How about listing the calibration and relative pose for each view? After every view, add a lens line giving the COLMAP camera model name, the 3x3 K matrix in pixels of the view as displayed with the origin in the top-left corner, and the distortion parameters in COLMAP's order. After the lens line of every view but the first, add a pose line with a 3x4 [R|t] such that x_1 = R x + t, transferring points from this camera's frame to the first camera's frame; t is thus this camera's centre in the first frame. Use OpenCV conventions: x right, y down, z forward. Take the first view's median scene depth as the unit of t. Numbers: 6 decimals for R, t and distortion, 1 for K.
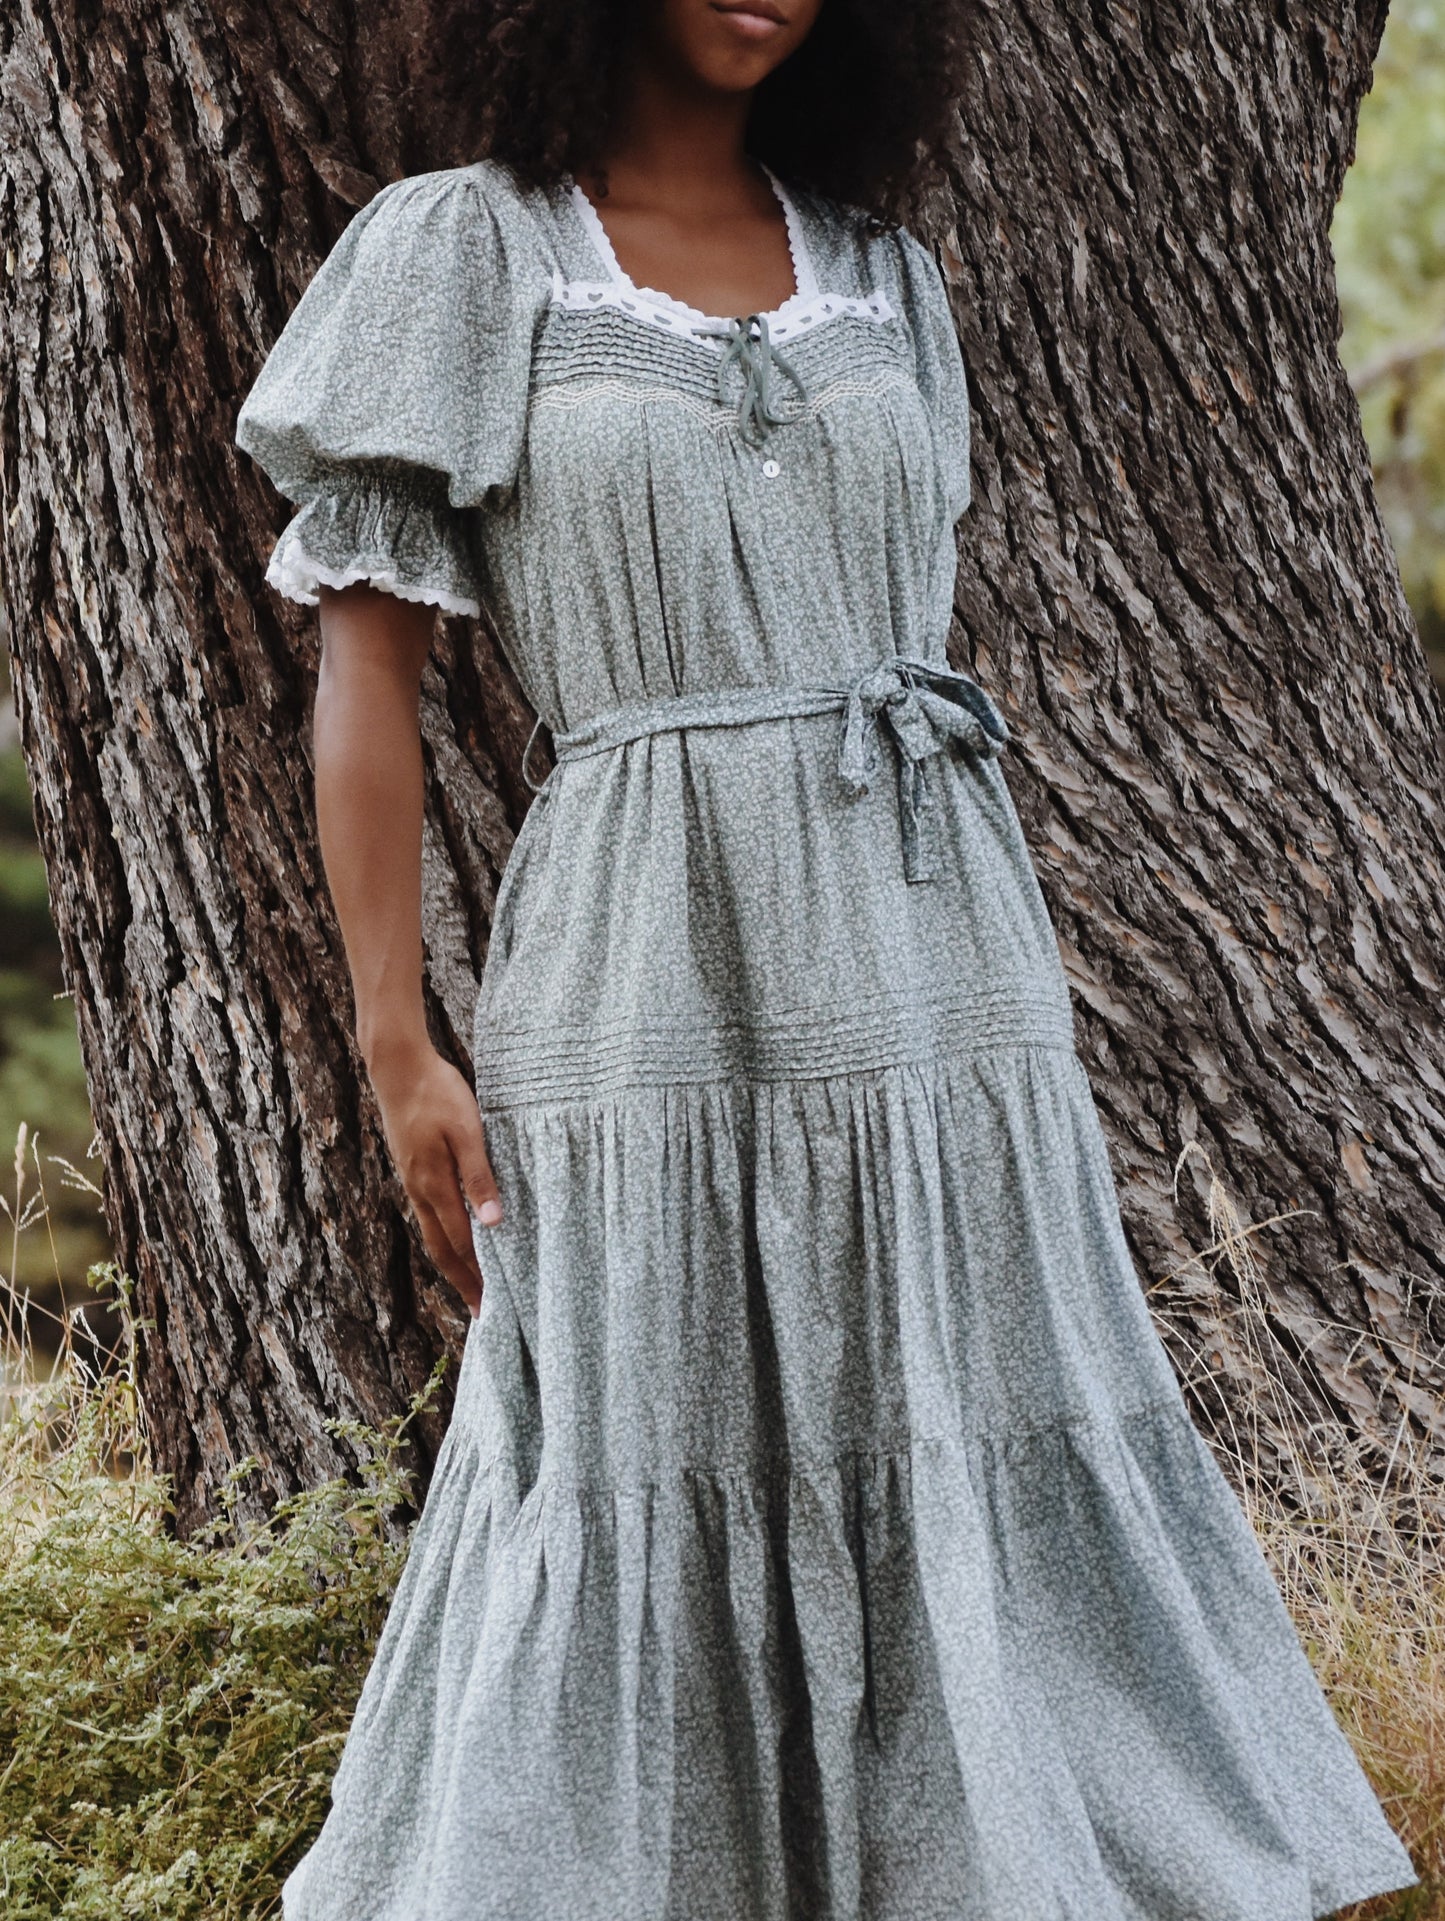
lens RADIAL K [[11424.5, 0, 689.7], [0, 11424.5, 1030.6], [0, 0, 1]] dist [0.564545, -2.914994]
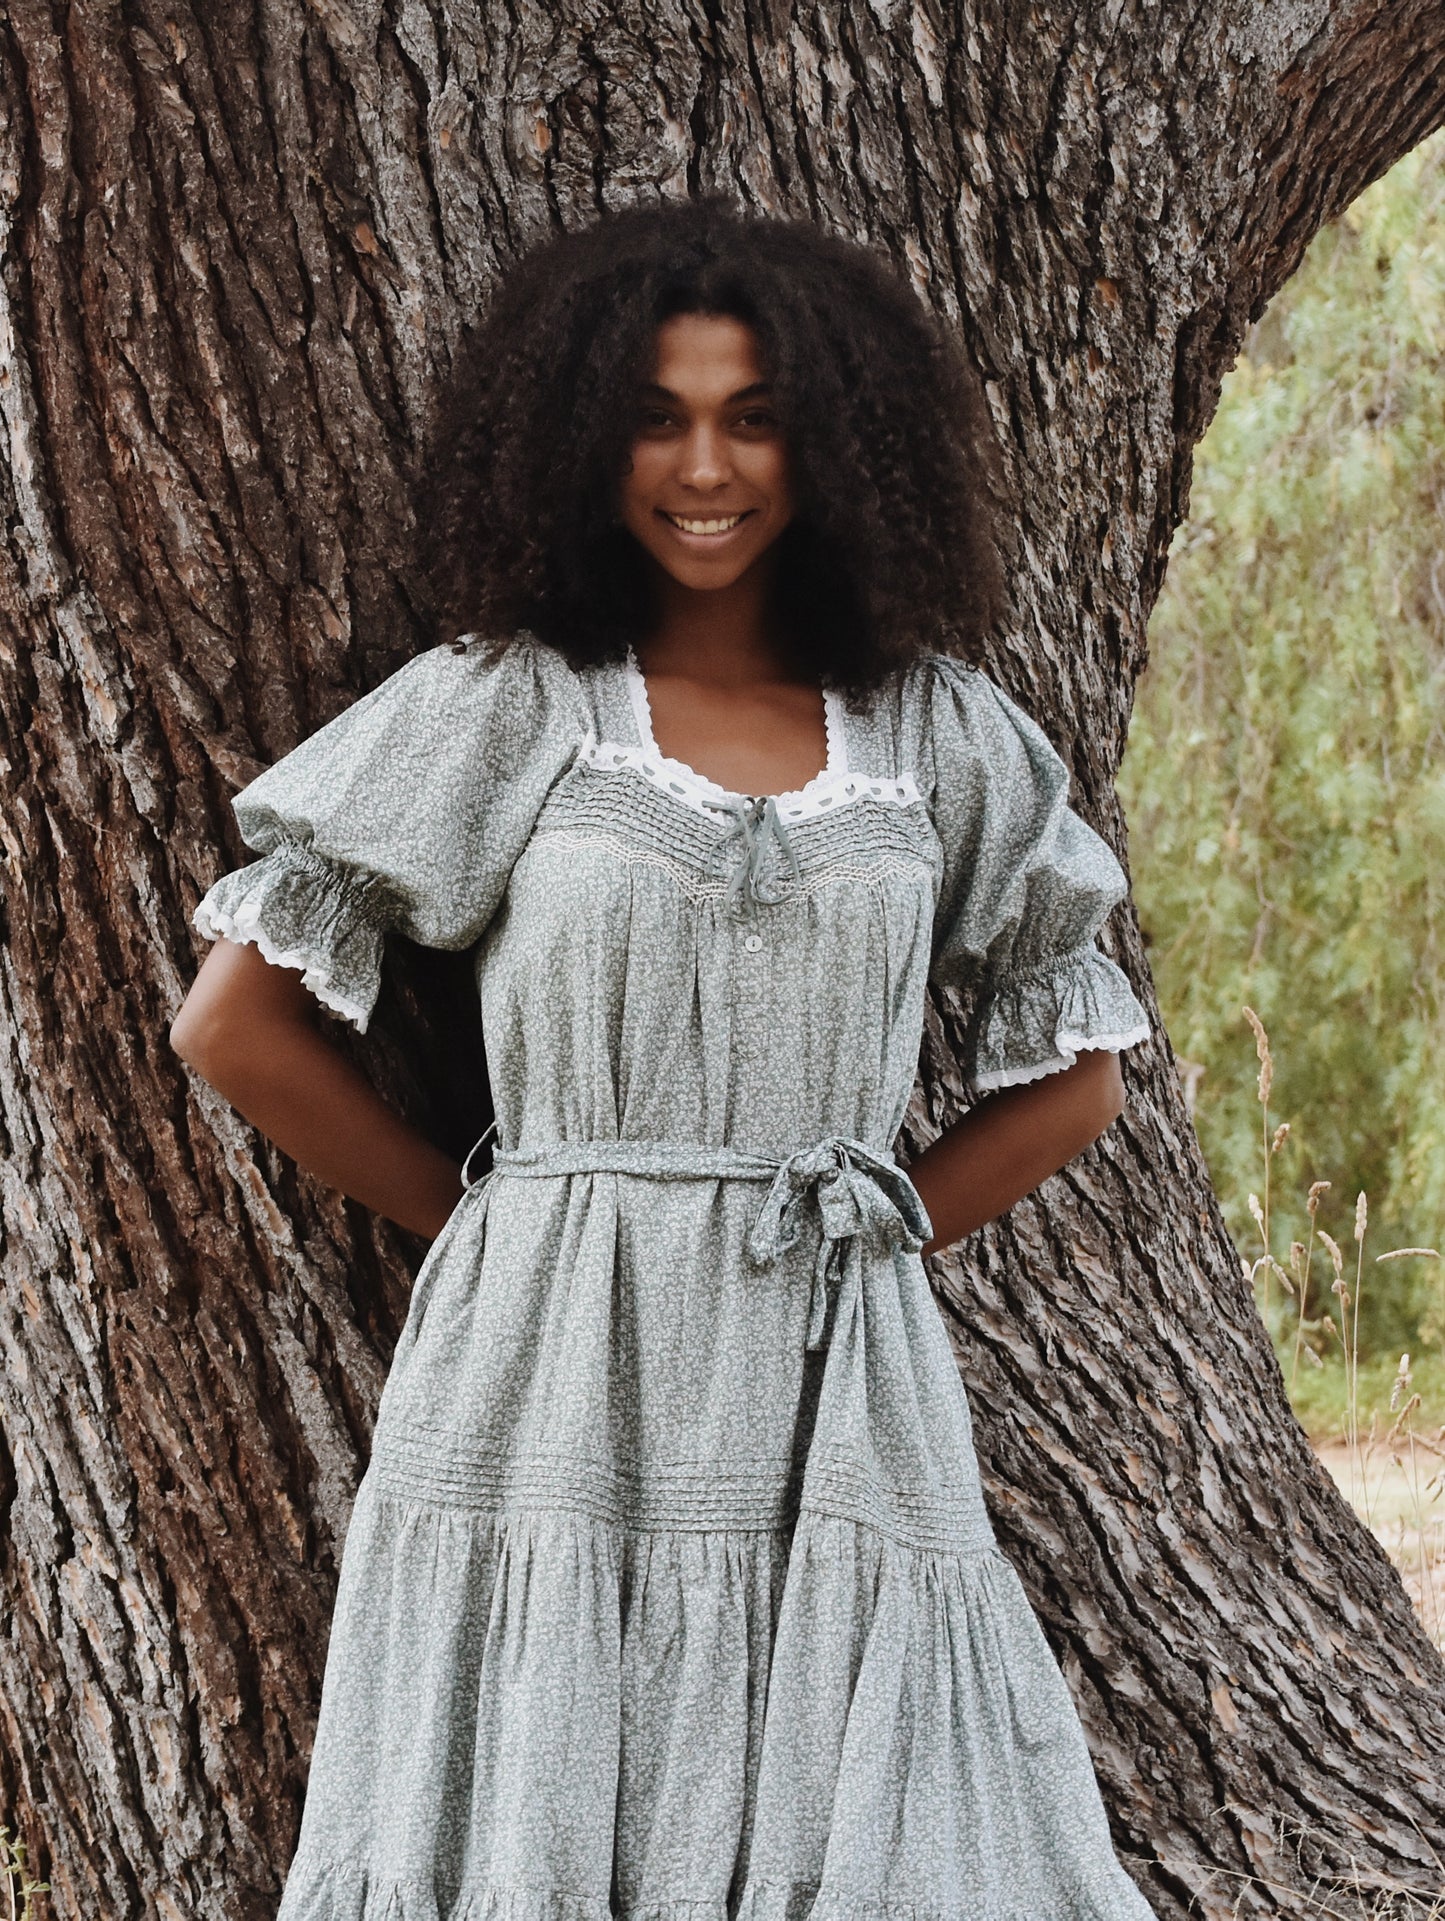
lens RADIAL K [[6675.9, 0, 360.9], [0, 6675.9, 1076.9], [0, 0, 1]] dist [-0.234426, 0.119954]
pose [[0.997146, -0.020995, 0.072522, -0.061062], [0.022631, 0.999506, -0.021803, -0.033601], [-0.072029, 0.023382, 0.997128, 0.407969]]
